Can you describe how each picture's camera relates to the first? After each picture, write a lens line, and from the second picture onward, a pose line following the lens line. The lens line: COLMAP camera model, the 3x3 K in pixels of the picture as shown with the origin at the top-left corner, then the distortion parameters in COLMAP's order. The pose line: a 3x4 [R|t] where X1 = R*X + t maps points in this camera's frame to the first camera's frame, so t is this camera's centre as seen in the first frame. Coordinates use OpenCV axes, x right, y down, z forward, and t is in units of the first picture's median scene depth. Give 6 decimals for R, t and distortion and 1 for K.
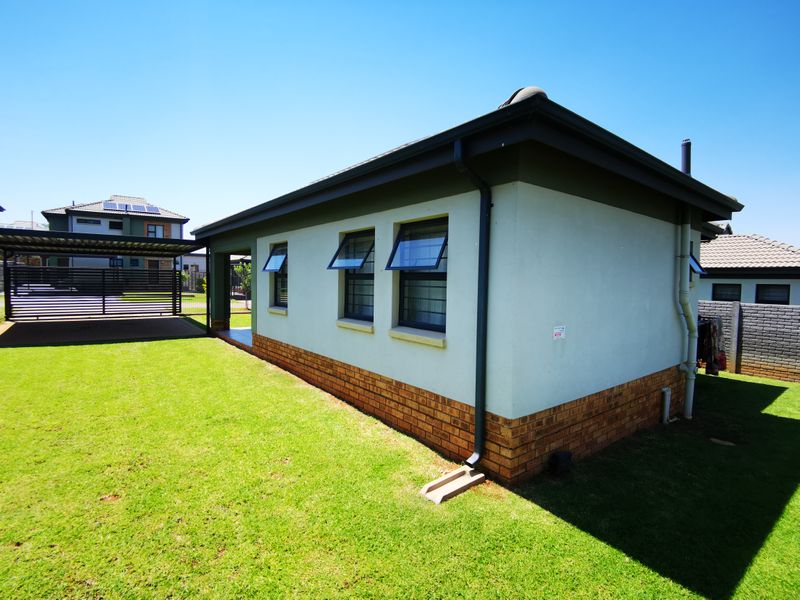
lens RADIAL K [[403.9, 0, 400.0], [0, 403.9, 300.0], [0, 0, 1]] dist [-0.032303, -0.000922]
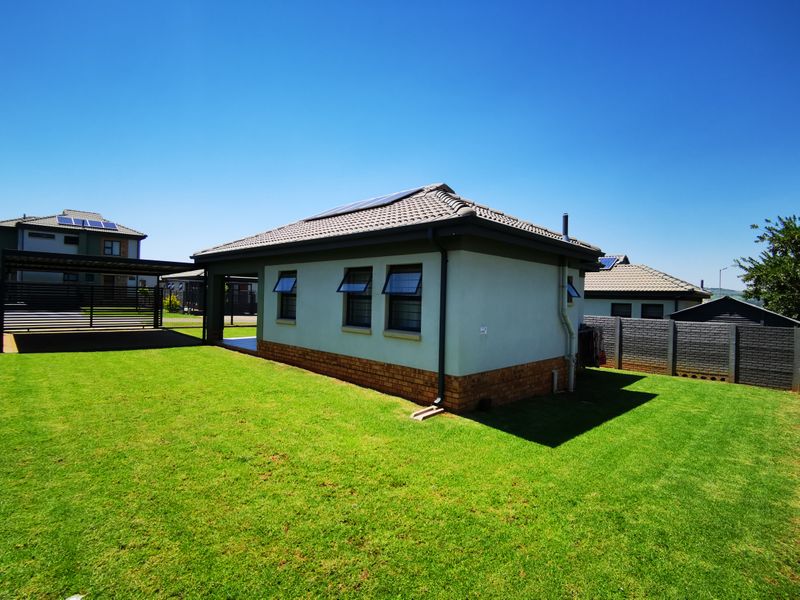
lens RADIAL K [[403.9, 0, 400.0], [0, 403.9, 300.0], [0, 0, 1]] dist [-0.032303, -0.000922]
pose [[0.990893, 0.008171, 0.134401, -0.166142], [-0.002434, 0.999081, -0.042791, 0.017059], [-0.134628, 0.042074, 0.990003, -0.561556]]
